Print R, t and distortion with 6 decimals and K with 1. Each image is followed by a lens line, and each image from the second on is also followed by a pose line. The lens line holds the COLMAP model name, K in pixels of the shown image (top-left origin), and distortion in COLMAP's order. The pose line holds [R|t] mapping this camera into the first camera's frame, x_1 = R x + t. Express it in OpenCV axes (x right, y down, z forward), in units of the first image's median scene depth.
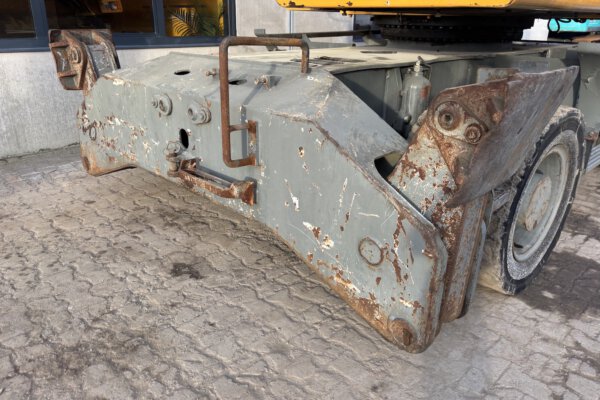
lens RADIAL K [[459.4, 0, 299.9], [0, 459.4, 199.8], [0, 0, 1]] dist [0.029120, -0.005138]
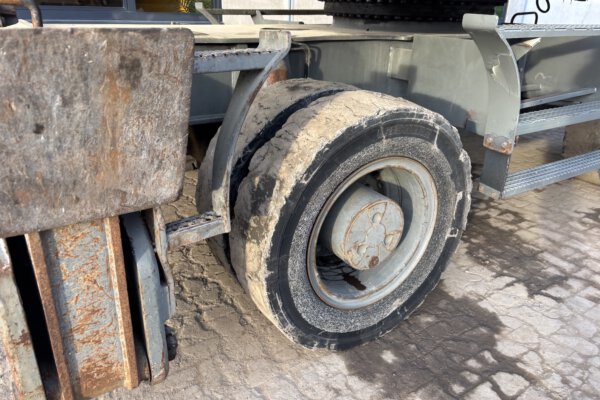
lens RADIAL K [[459.4, 0, 299.9], [0, 459.4, 199.8], [0, 0, 1]] dist [0.029120, -0.005138]
pose [[0.979519, 0.097908, -0.175942, 0.493548], [-0.092424, 0.994951, 0.039118, -0.060508], [0.178884, -0.022055, 0.983623, 0.247949]]
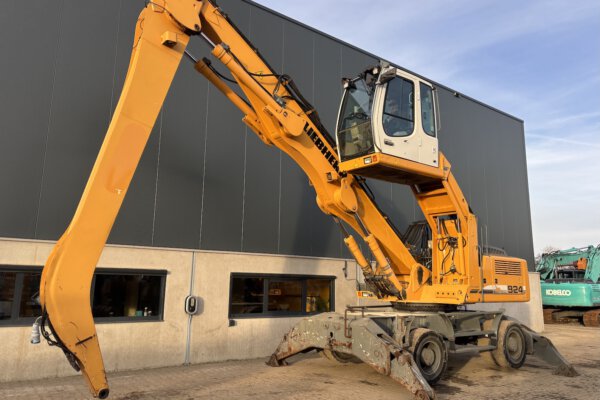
lens RADIAL K [[493.0, 0, 300.0], [0, 493.0, 209.5], [0, 0, 1]] dist [-0.062554, 0.172629]
pose [[0.989532, -0.045525, -0.136943, 0.067101], [-0.034023, 0.848592, -0.527953, 1.068535], [0.140244, 0.527086, 0.838160, -2.830678]]
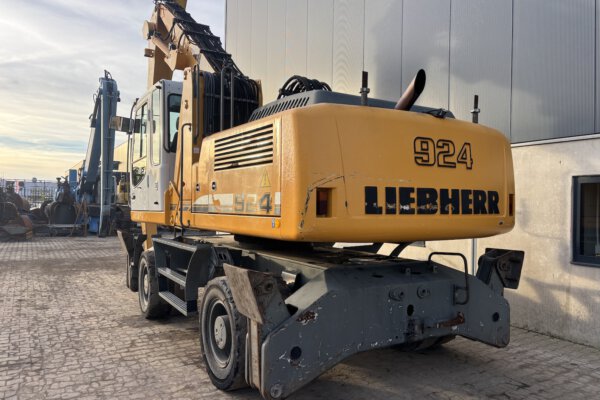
lens RADIAL K [[448.2, 0, 298.5], [0, 448.2, 203.4], [0, 0, 1]] dist [0.077062, -0.106762]
pose [[-0.264568, -0.029587, -0.963913, 2.885266], [-0.368840, 0.926638, 0.072794, -0.976630], [0.891045, 0.374788, -0.256071, 2.280786]]
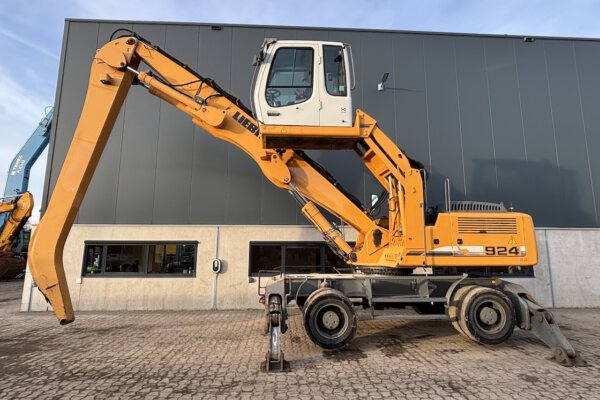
lens RADIAL K [[357.0, 0, 300.5], [0, 357.0, 201.9], [0, 0, 1]] dist [-0.020707, -0.000646]
pose [[0.725959, -0.130755, -0.675193, 2.187734], [-0.238472, 0.872991, -0.425461, 0.421133], [0.645069, 0.469883, 0.602575, -1.141868]]
